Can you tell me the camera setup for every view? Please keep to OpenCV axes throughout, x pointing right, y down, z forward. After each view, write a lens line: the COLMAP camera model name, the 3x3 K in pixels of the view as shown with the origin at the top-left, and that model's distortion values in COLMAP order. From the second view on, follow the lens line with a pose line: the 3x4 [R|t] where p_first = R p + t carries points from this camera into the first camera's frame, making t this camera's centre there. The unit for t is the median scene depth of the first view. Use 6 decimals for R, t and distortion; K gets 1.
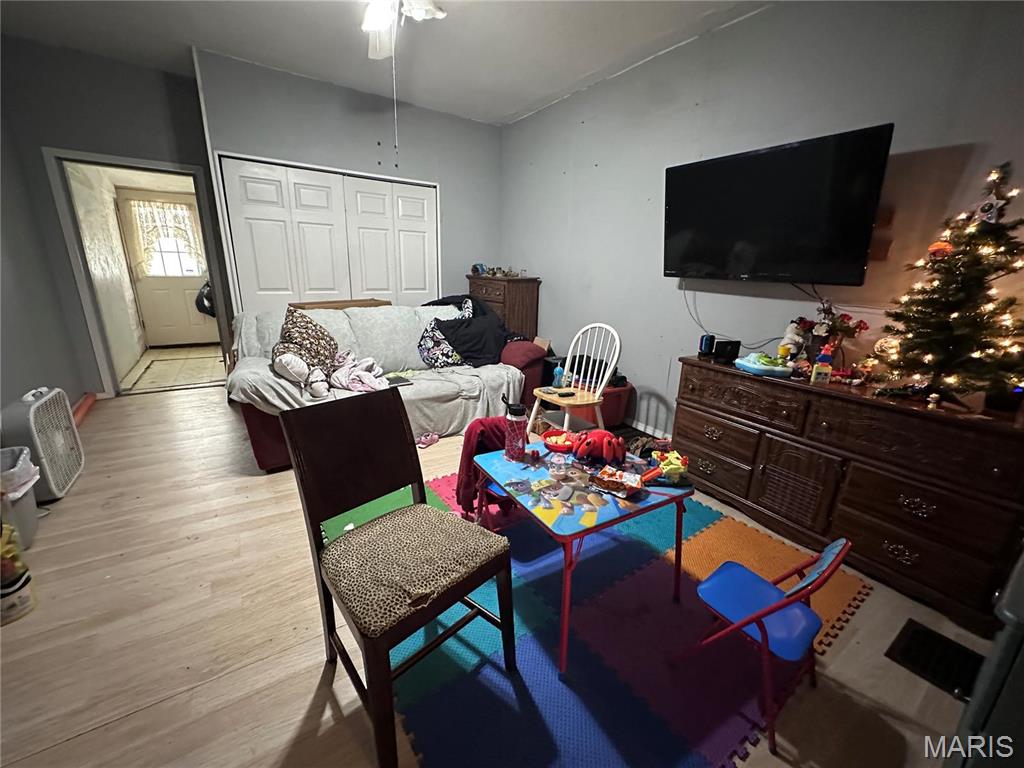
lens RADIAL K [[414.0, 0, 512.0], [0, 414.0, 384.0], [0, 0, 1]] dist [-0.001511, 0.000210]
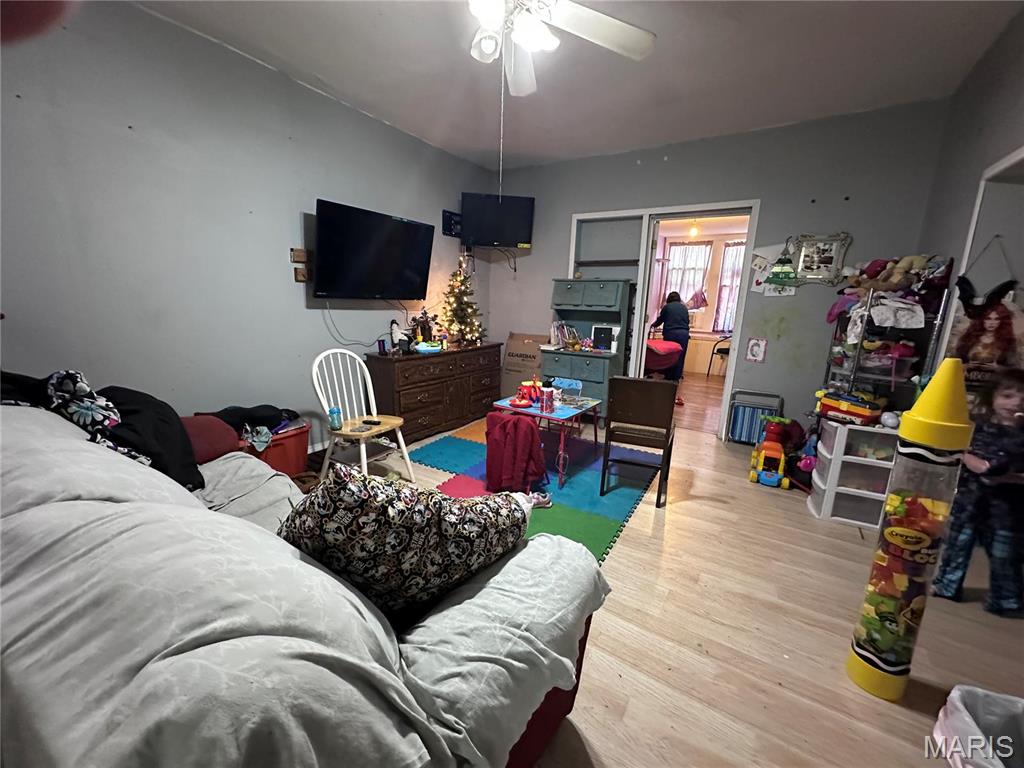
lens RADIAL K [[414.0, 0, 512.0], [0, 414.0, 384.0], [0, 0, 1]] dist [-0.001511, 0.000210]
pose [[-0.409704, -0.229163, 0.882965, -0.928492], [0.212495, 0.917329, 0.336681, -0.347913], [-0.887124, 0.325565, -0.327137, 1.095427]]
